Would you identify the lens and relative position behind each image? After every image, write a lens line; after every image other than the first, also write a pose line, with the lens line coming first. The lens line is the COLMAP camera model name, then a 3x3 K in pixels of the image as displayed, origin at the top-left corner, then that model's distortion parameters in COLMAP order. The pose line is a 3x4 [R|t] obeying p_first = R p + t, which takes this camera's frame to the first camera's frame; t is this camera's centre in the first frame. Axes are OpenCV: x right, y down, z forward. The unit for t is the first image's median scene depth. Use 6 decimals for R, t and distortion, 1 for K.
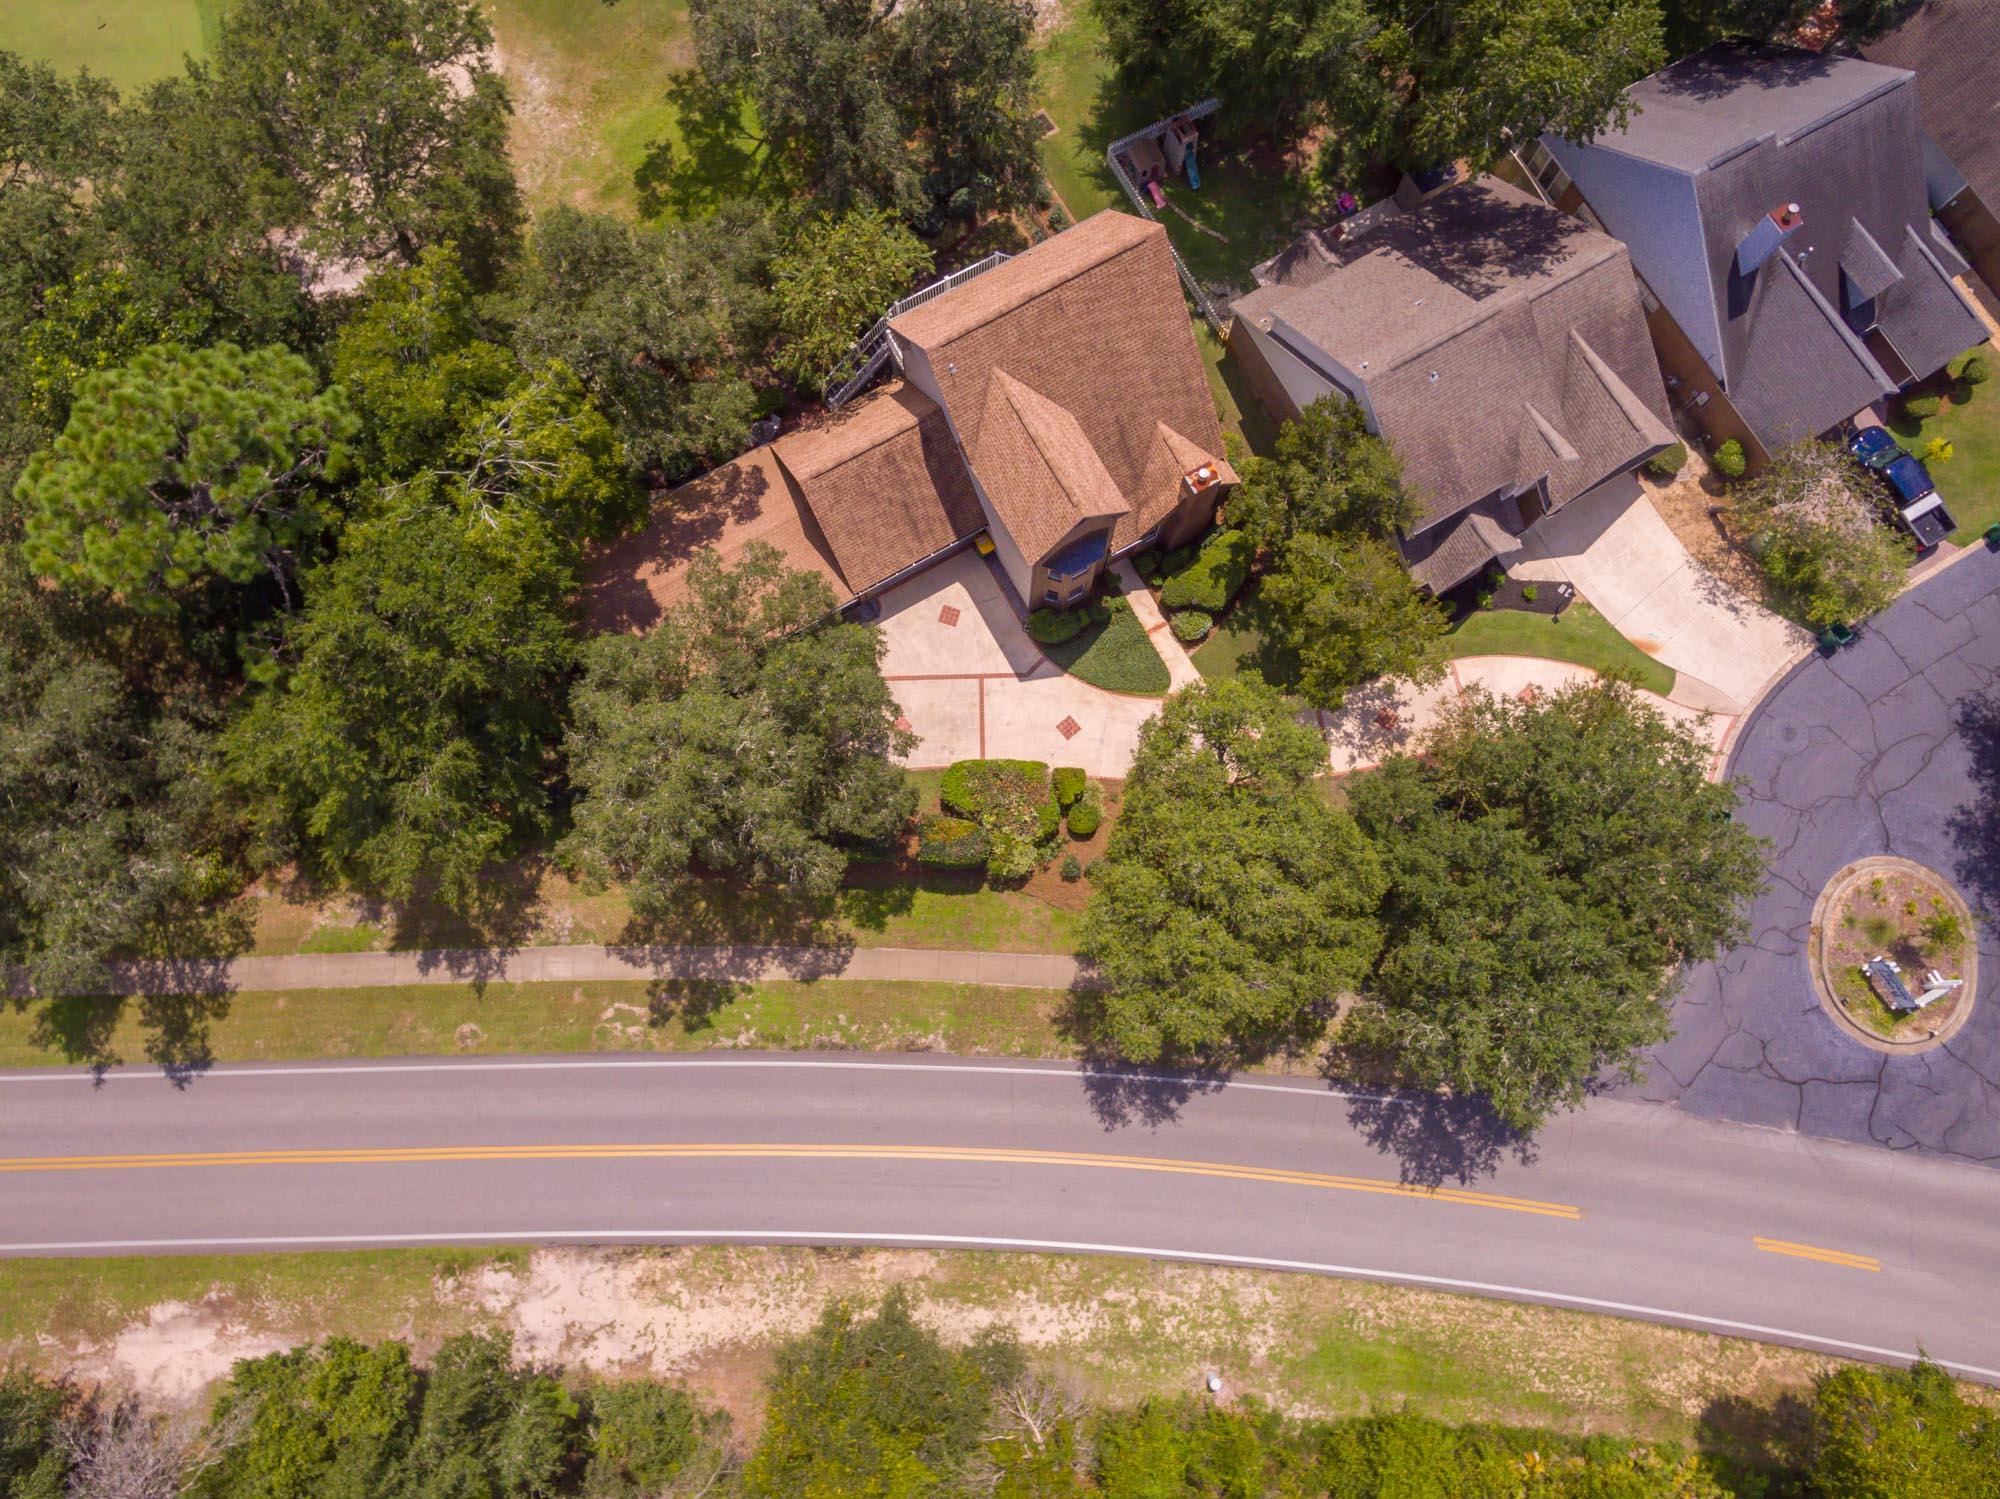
lens RADIAL K [[1274.5, 0, 1003.1], [0, 1274.5, 776.6], [0, 0, 1]] dist [0.044996, -0.064658]
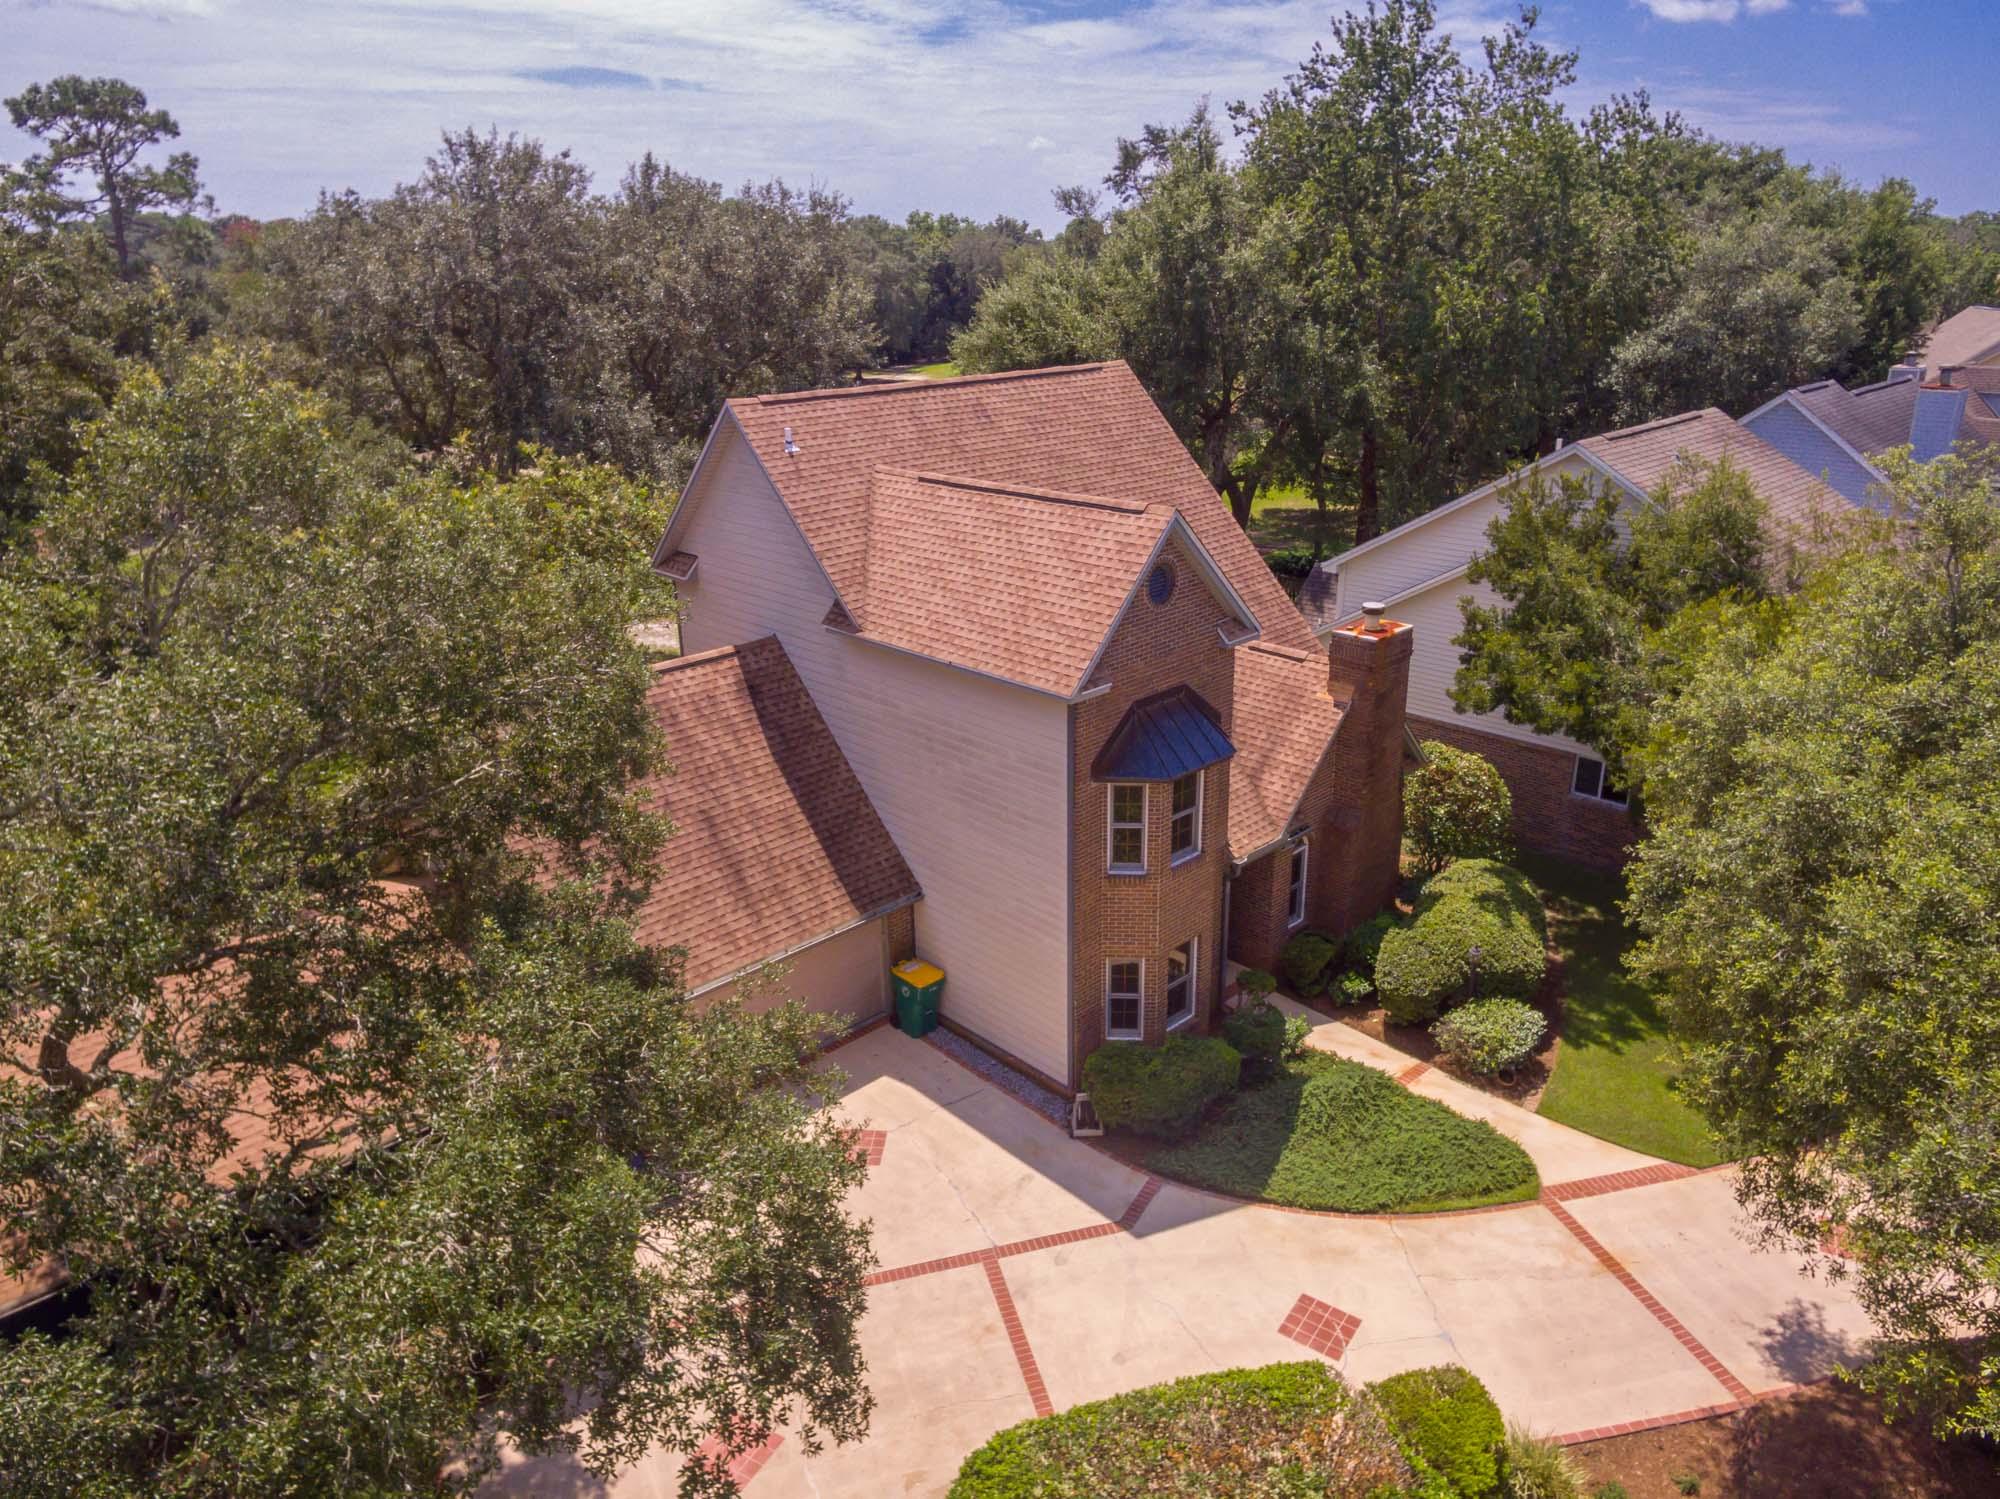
lens RADIAL K [[1308.5, 0, 992.5], [0, 1308.5, 743.9], [0, 0, 1]] dist [0.041215, -0.053394]
pose [[0.968798, -0.109368, 0.222417, -0.080179], [0.246750, 0.510119, -0.823950, 0.128634], [-0.023346, 0.853122, 0.521188, 0.751033]]
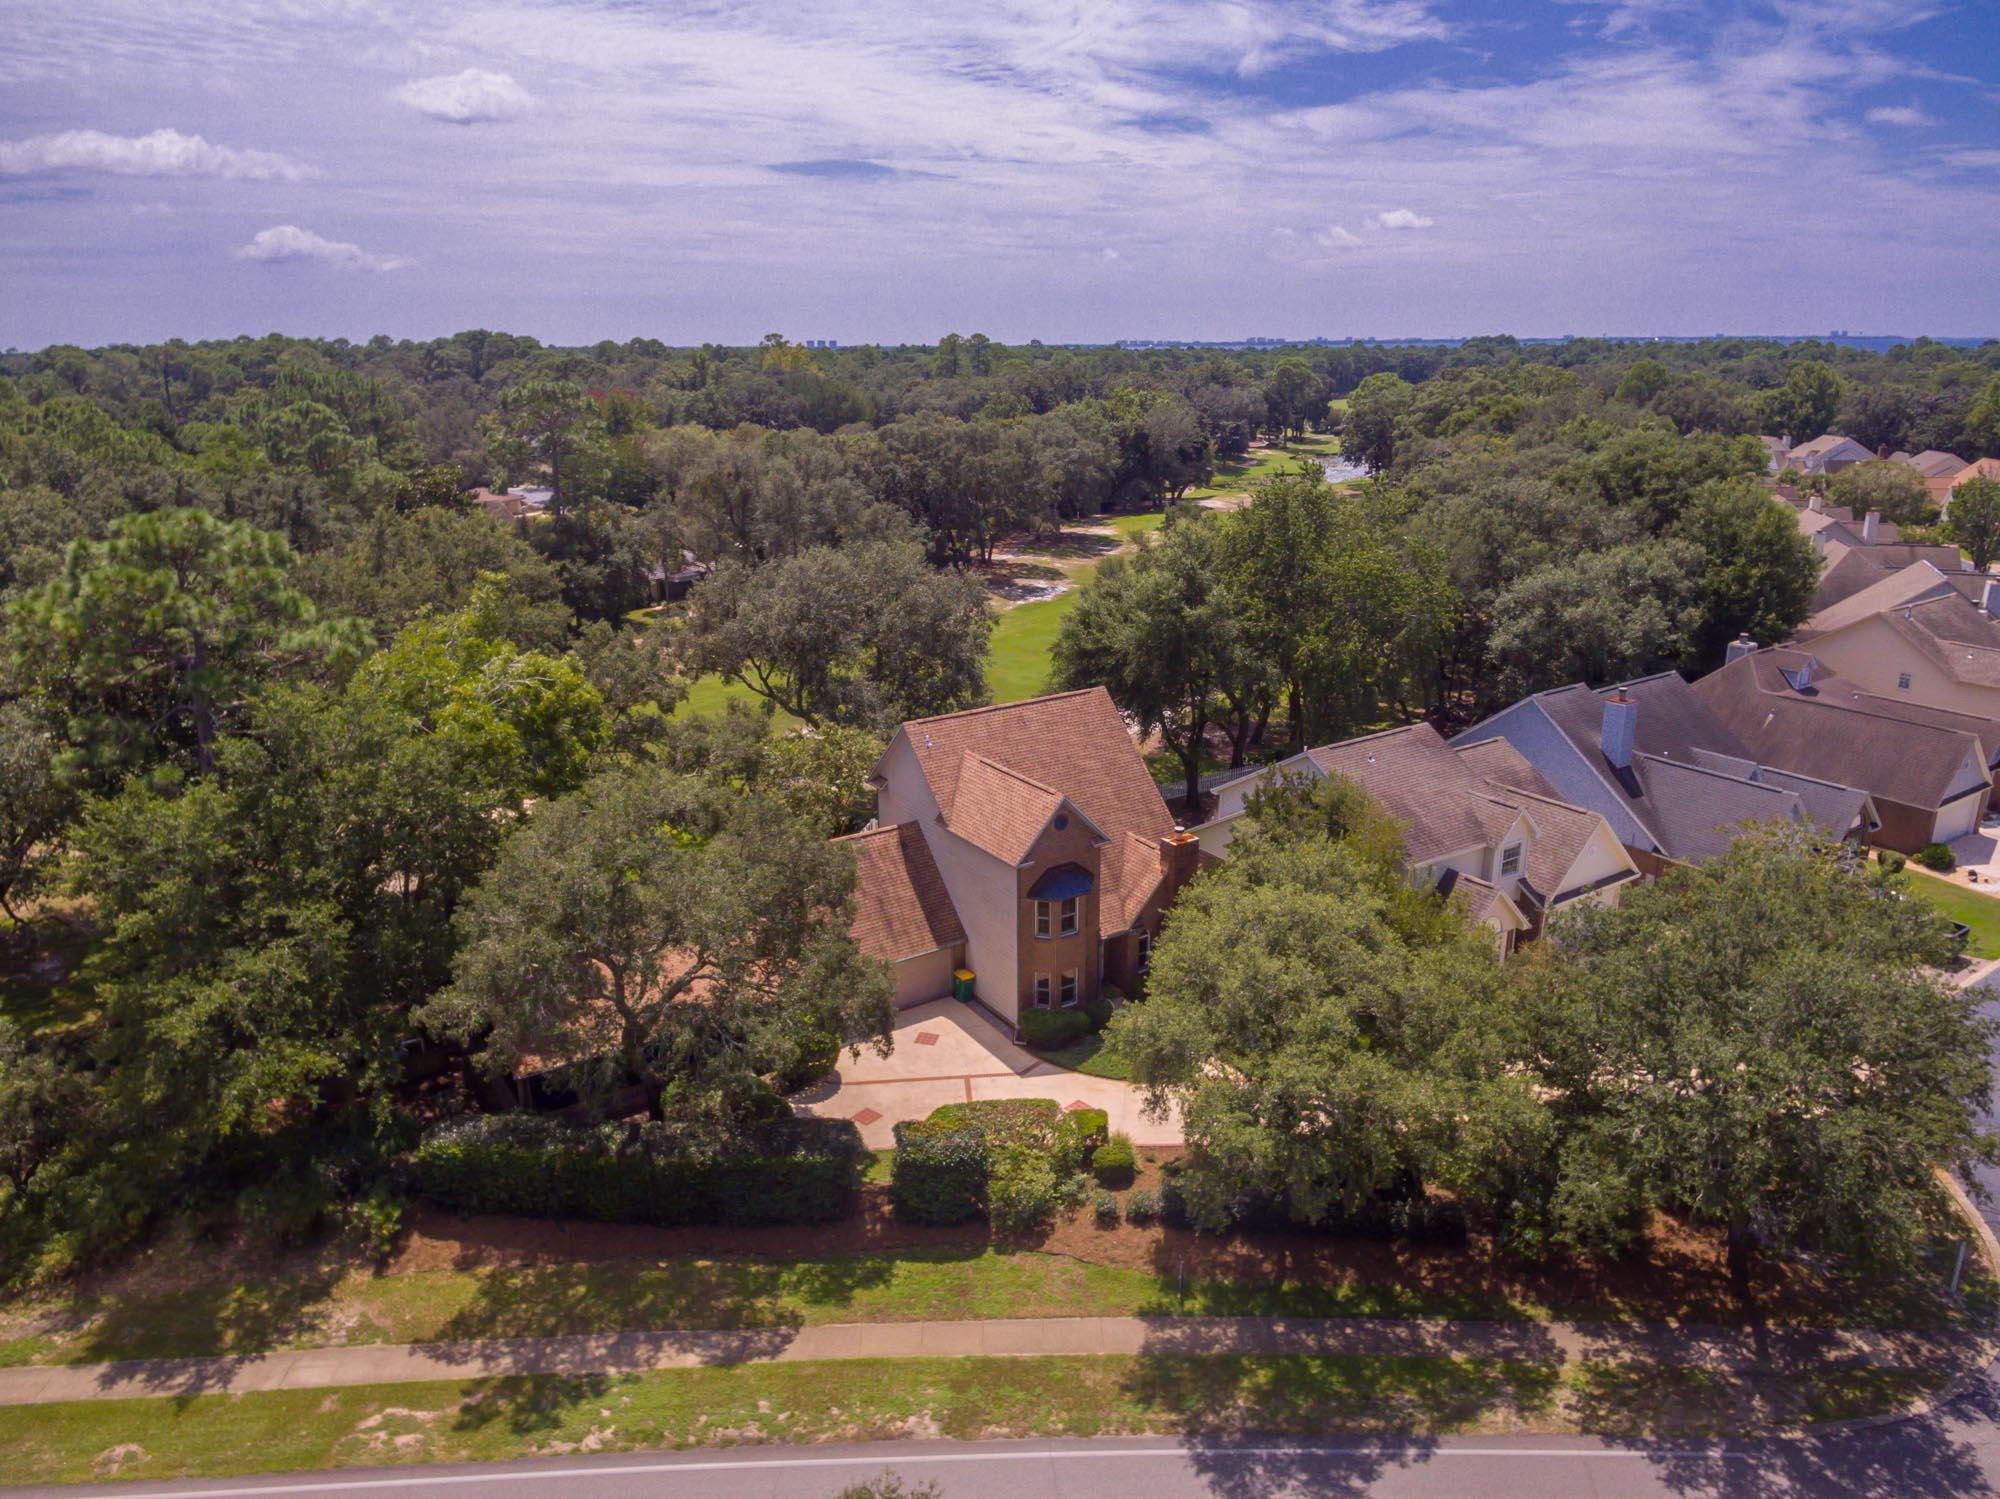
lens RADIAL K [[1308.5, 0, 992.5], [0, 1308.5, 743.9], [0, 0, 1]] dist [0.041215, -0.053394]
pose [[0.997343, -0.030723, 0.066050, -0.054868], [0.072715, 0.473983, -0.877527, 0.587503], [-0.004346, 0.879998, 0.474957, 0.421605]]
